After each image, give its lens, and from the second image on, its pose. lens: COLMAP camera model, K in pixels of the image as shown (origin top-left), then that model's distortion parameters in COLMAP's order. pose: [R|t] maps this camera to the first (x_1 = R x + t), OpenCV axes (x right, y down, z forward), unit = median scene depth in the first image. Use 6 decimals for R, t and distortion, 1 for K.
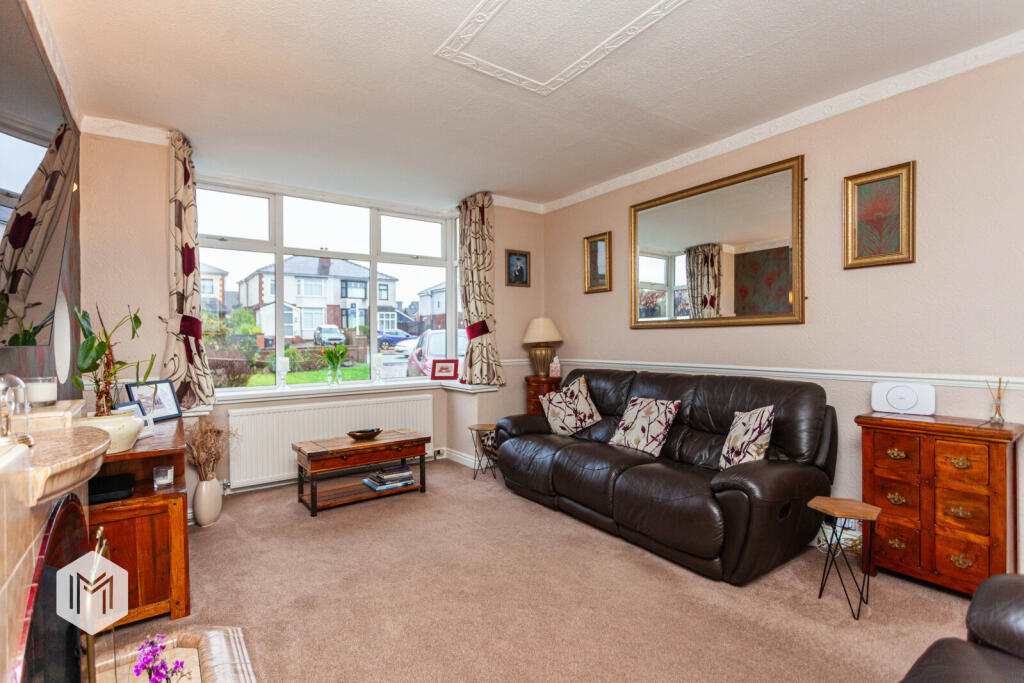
lens RADIAL K [[486.0, 0, 501.4], [0, 486.0, 341.4], [0, 0, 1]] dist [0.001585, 0.000810]
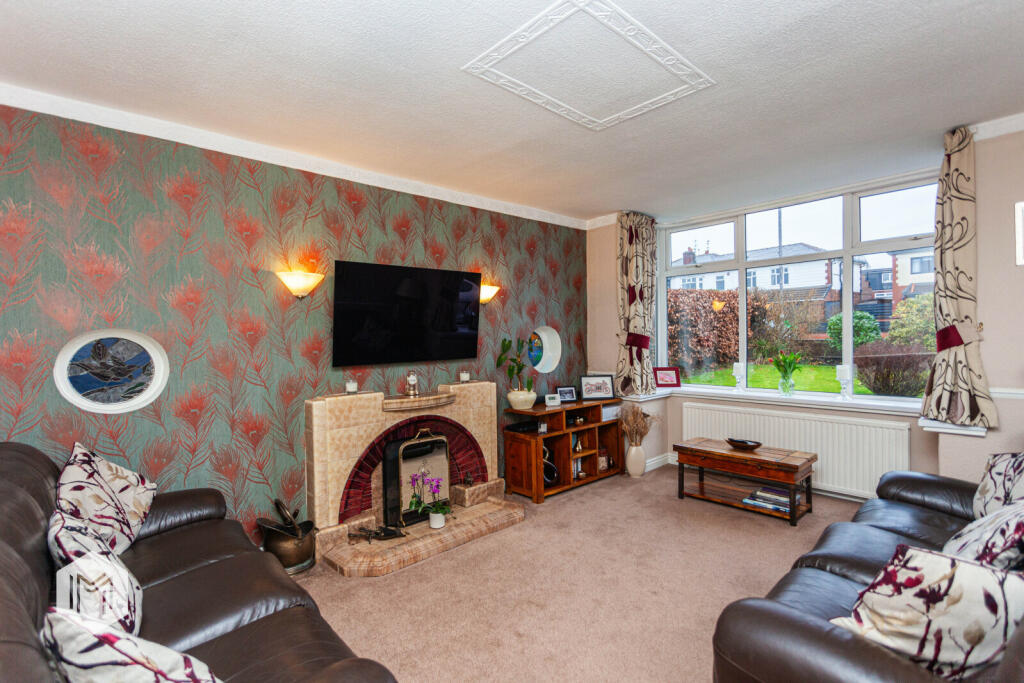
lens RADIAL K [[486.0, 0, 501.4], [0, 486.0, 341.4], [0, 0, 1]] dist [0.001585, 0.000810]
pose [[0.113551, 0.017796, -0.993373, 0.664040], [0.013552, 0.999719, 0.019459, -0.051628], [0.993440, -0.015672, 0.113278, 0.379622]]
